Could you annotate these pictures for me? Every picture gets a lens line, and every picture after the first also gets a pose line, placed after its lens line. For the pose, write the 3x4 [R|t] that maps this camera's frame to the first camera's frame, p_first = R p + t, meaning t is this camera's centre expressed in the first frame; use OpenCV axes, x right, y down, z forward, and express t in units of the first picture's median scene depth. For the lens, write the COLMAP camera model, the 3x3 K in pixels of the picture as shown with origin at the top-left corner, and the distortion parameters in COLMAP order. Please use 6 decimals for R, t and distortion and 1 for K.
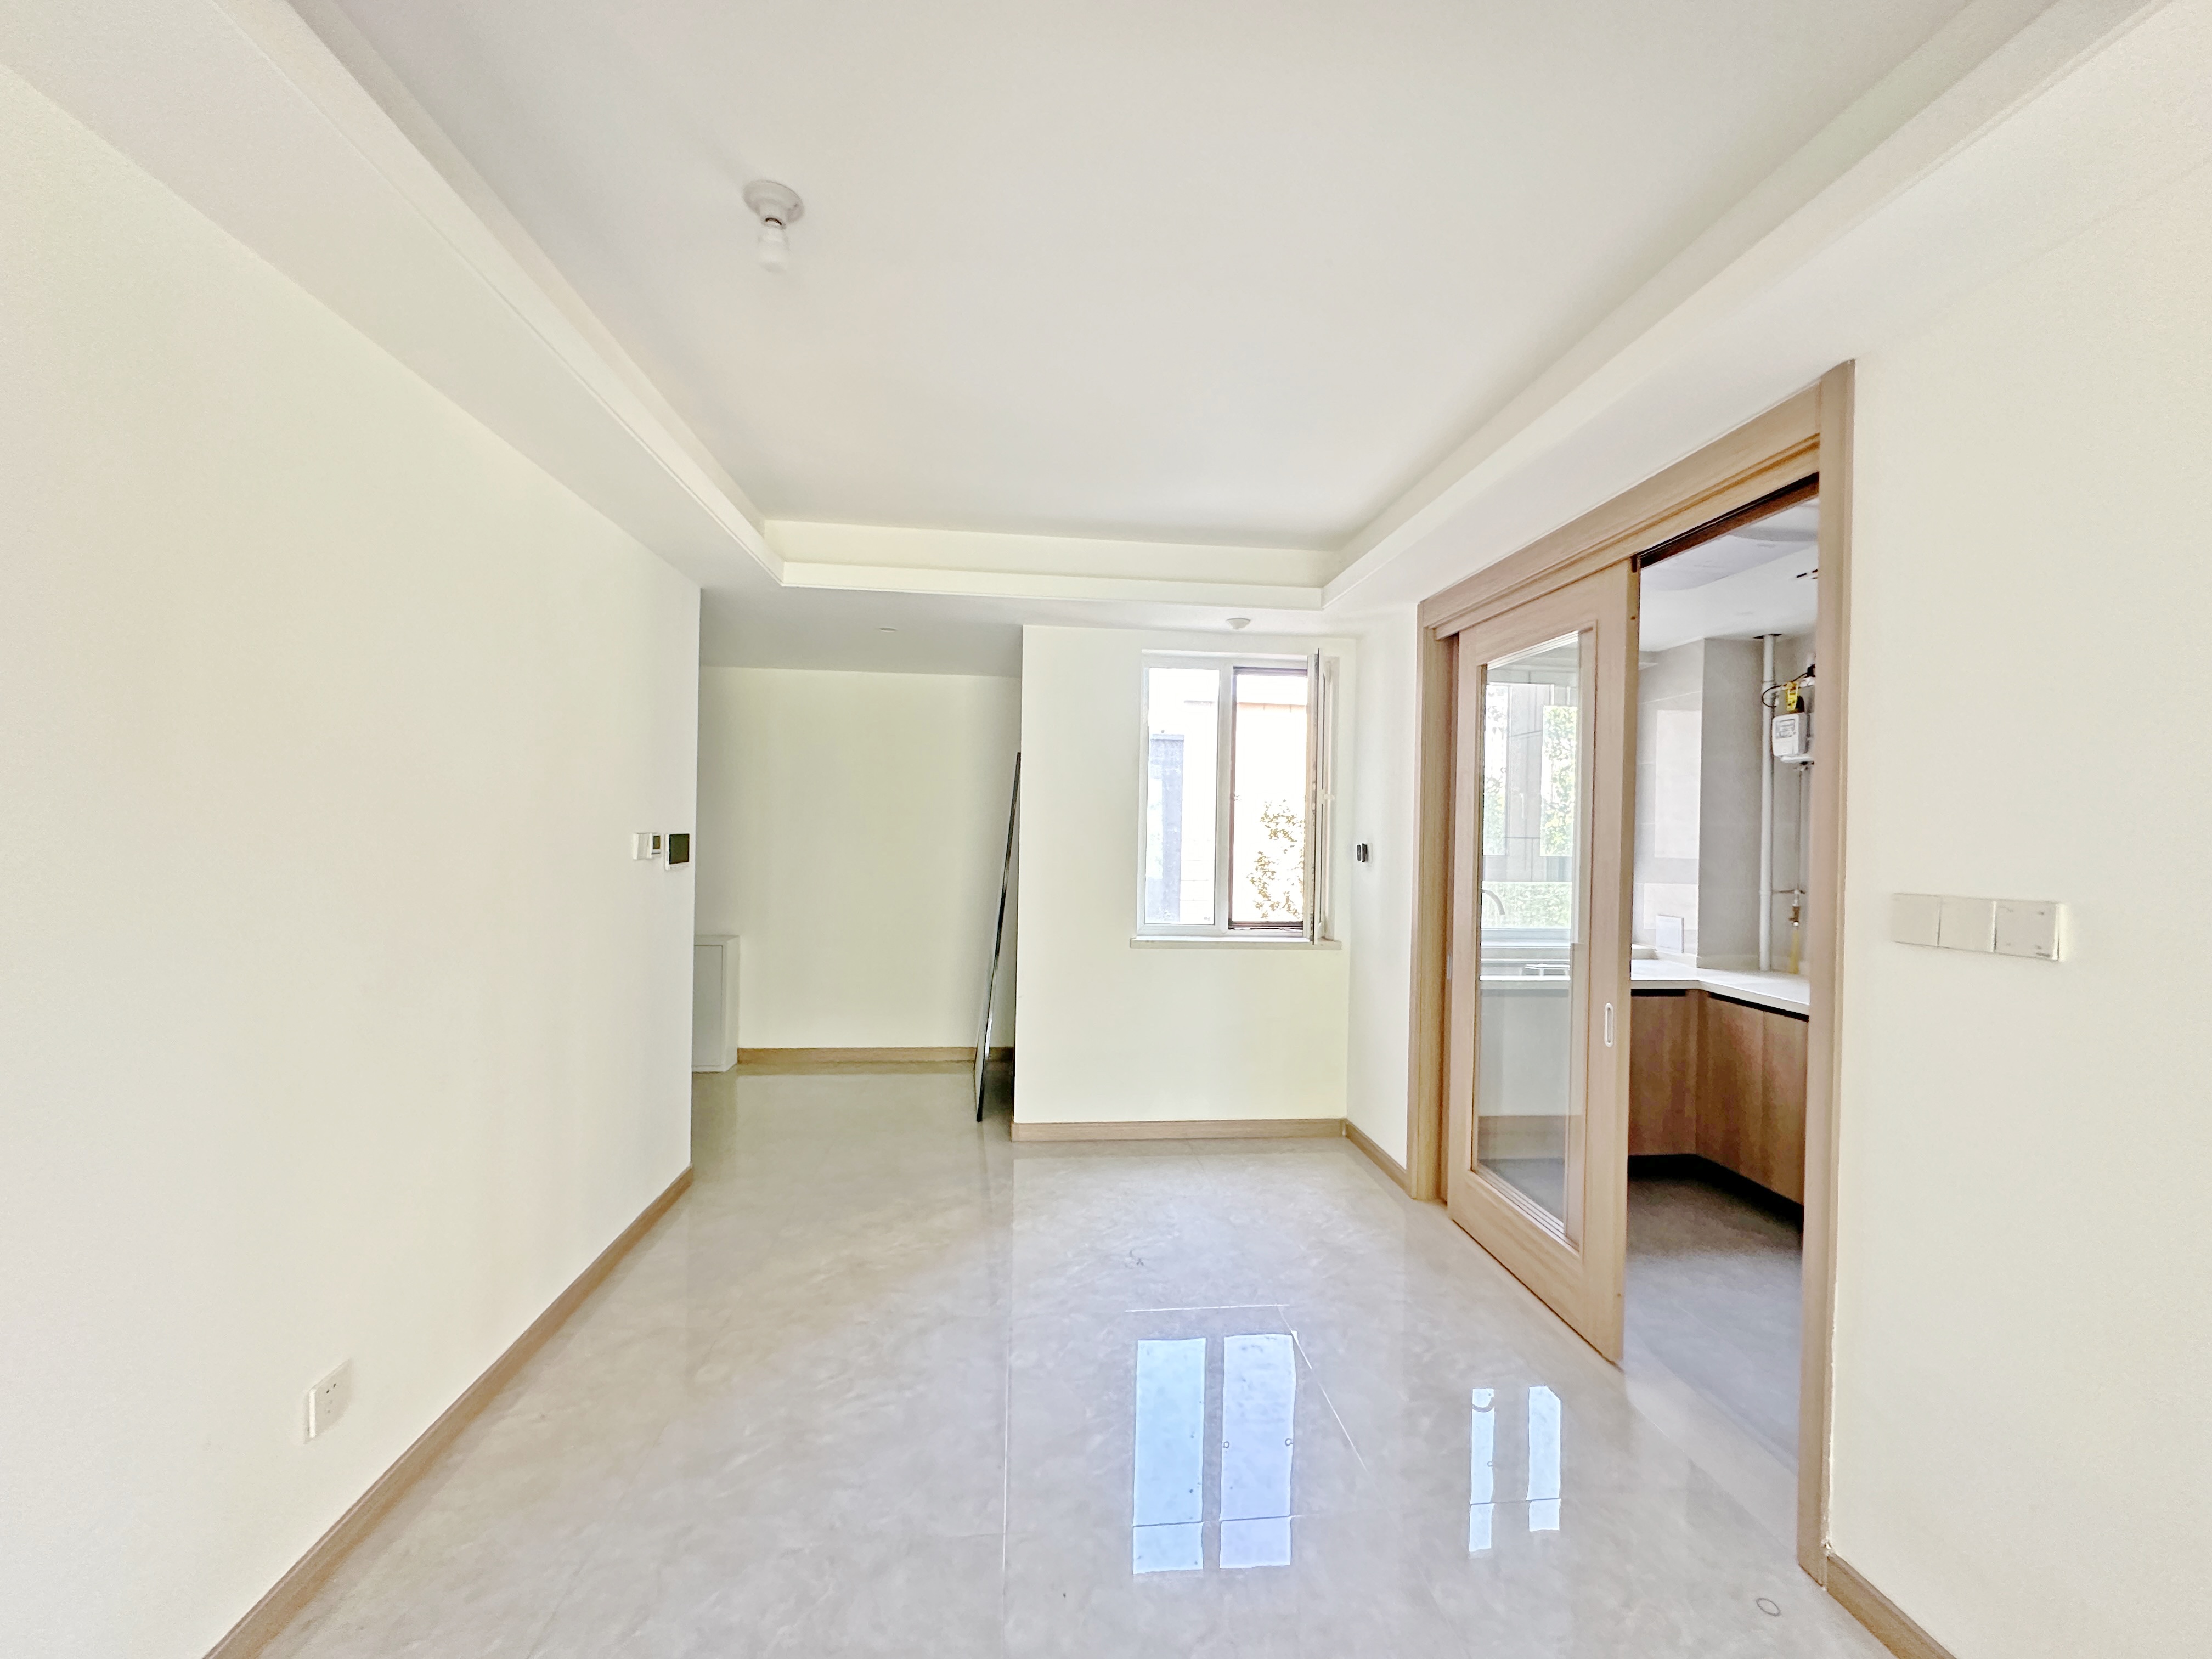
lens RADIAL K [[885.1, 0, 1105.7], [0, 885.1, 829.4], [0, 0, 1]] dist [-0.009380, -0.000161]
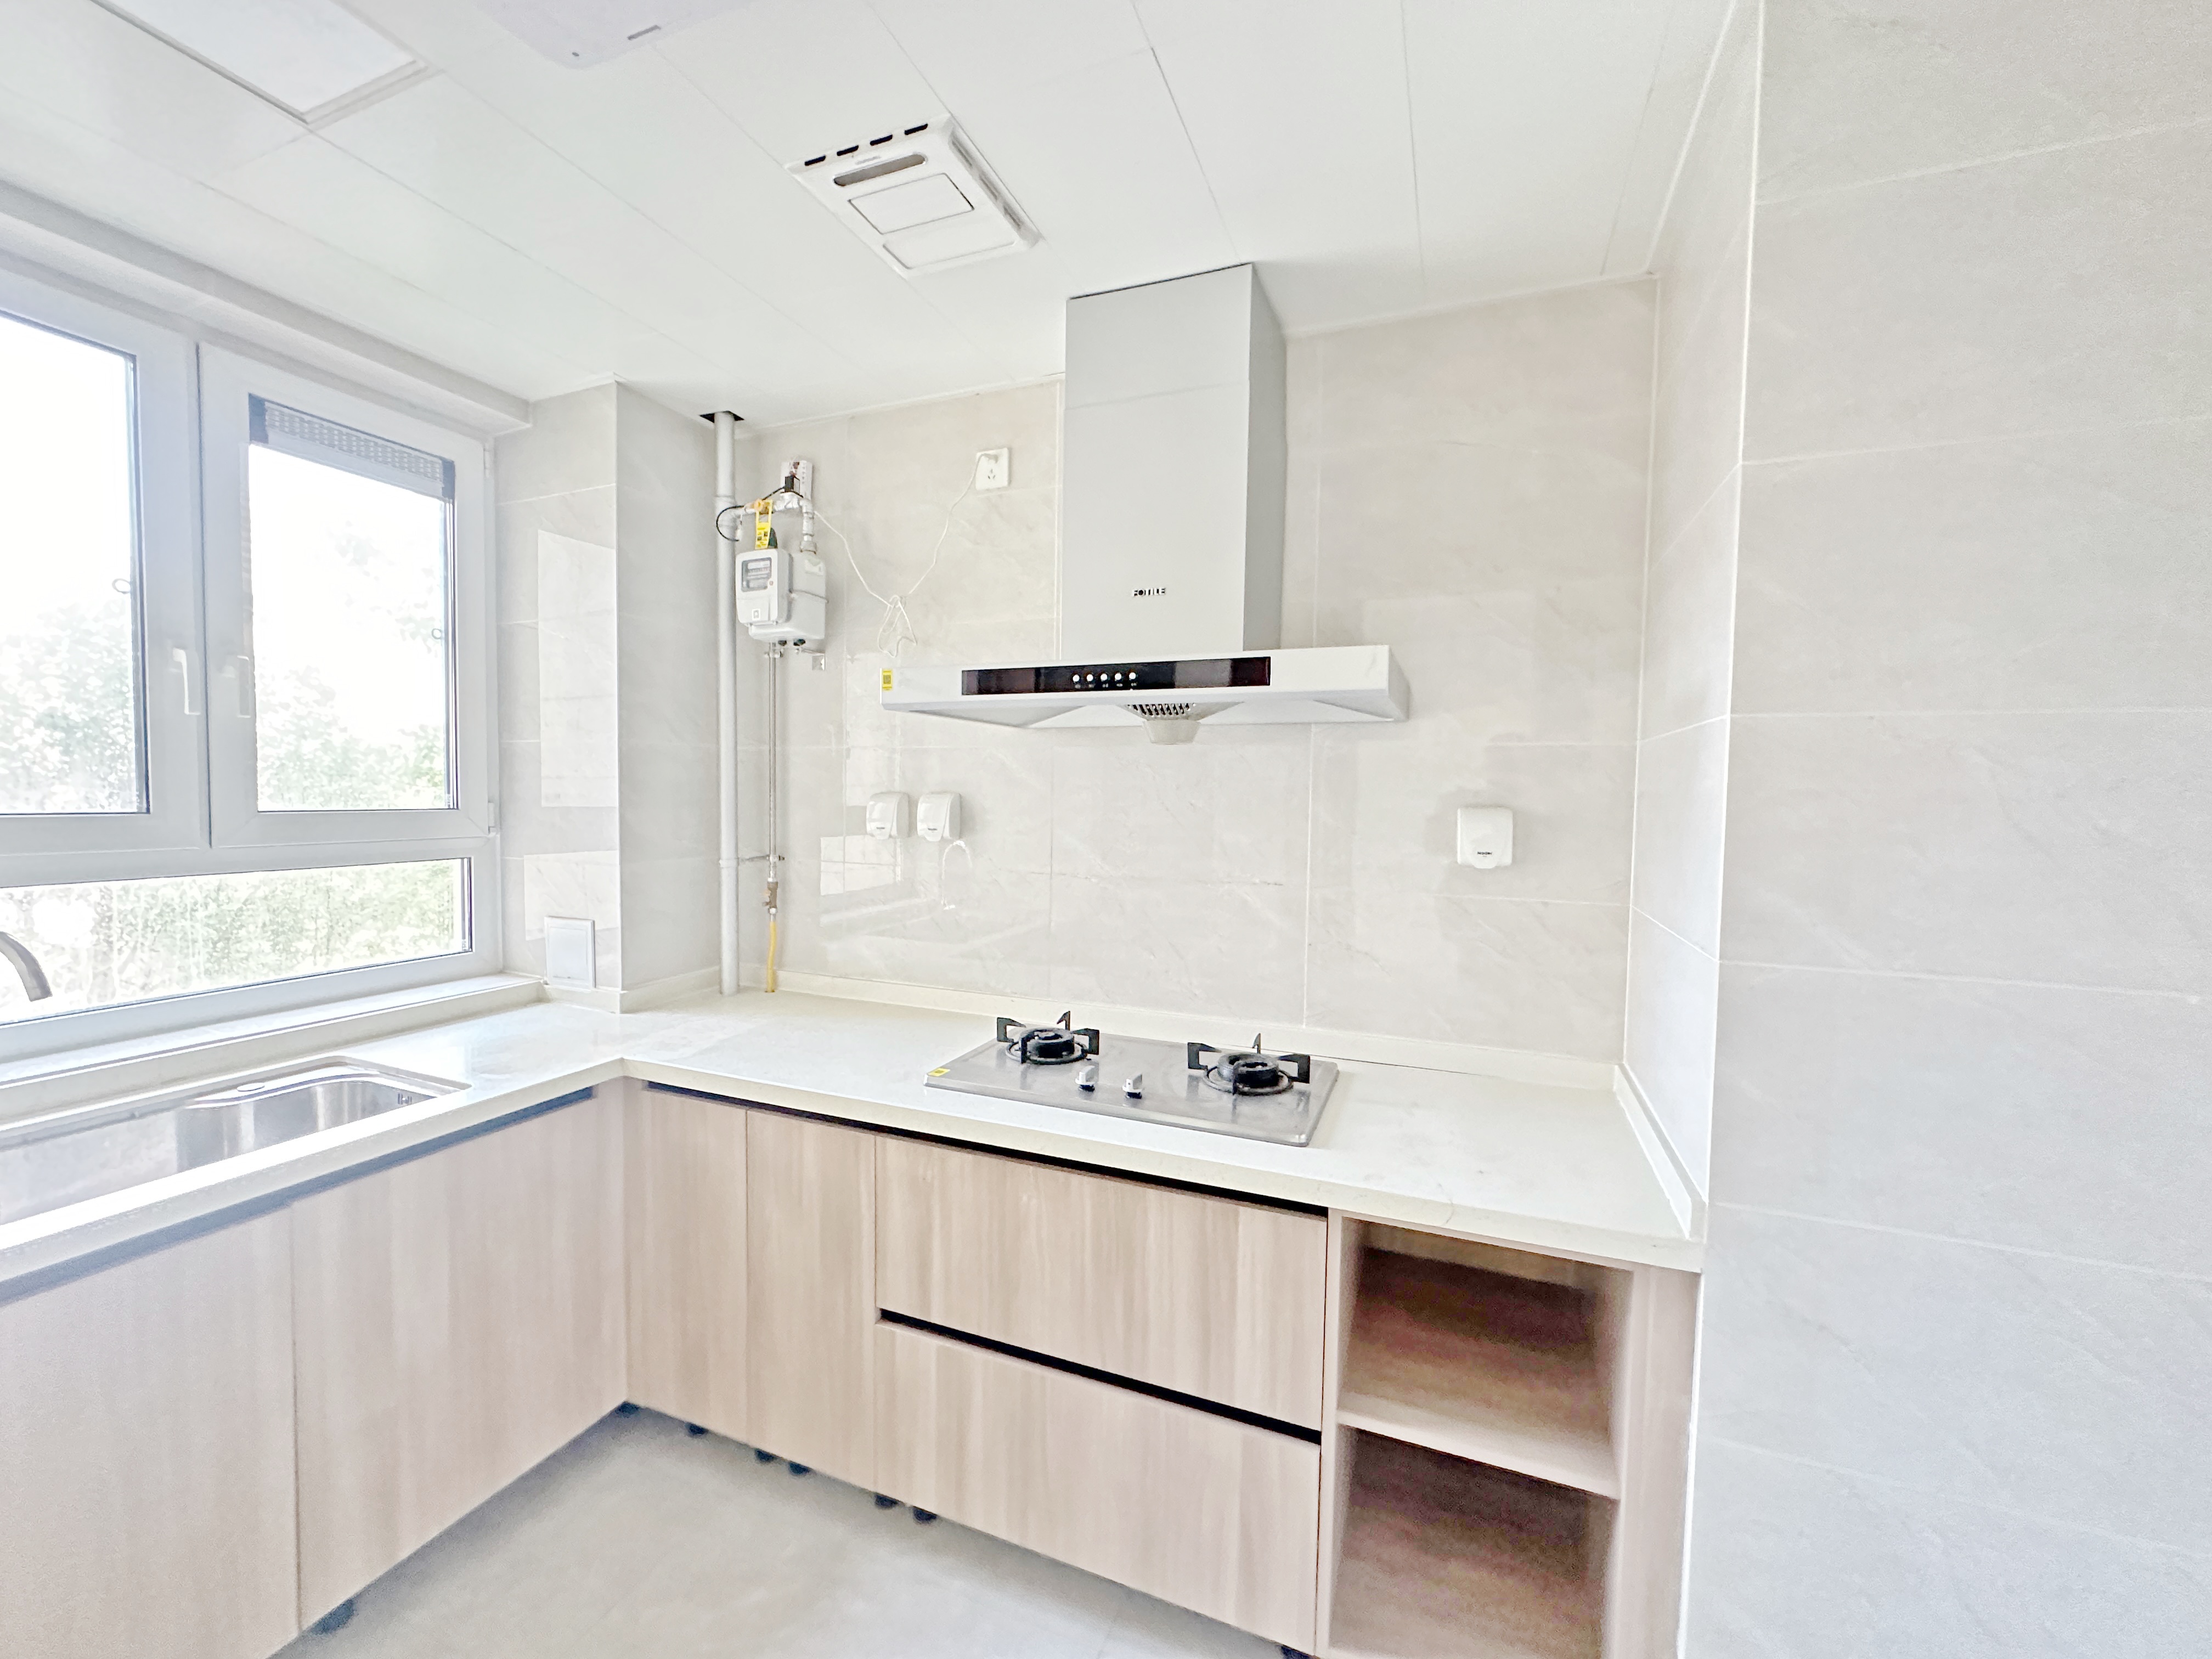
lens RADIAL K [[885.1, 0, 1113.7], [0, 885.1, 831.1], [0, 0, 1]] dist [-0.009380, -0.000161]
pose [[0.463271, -0.049114, 0.884855, 0.352089], [-0.002216, 0.998396, 0.056576, 0.017075], [-0.886214, -0.028171, 0.462419, 0.505145]]
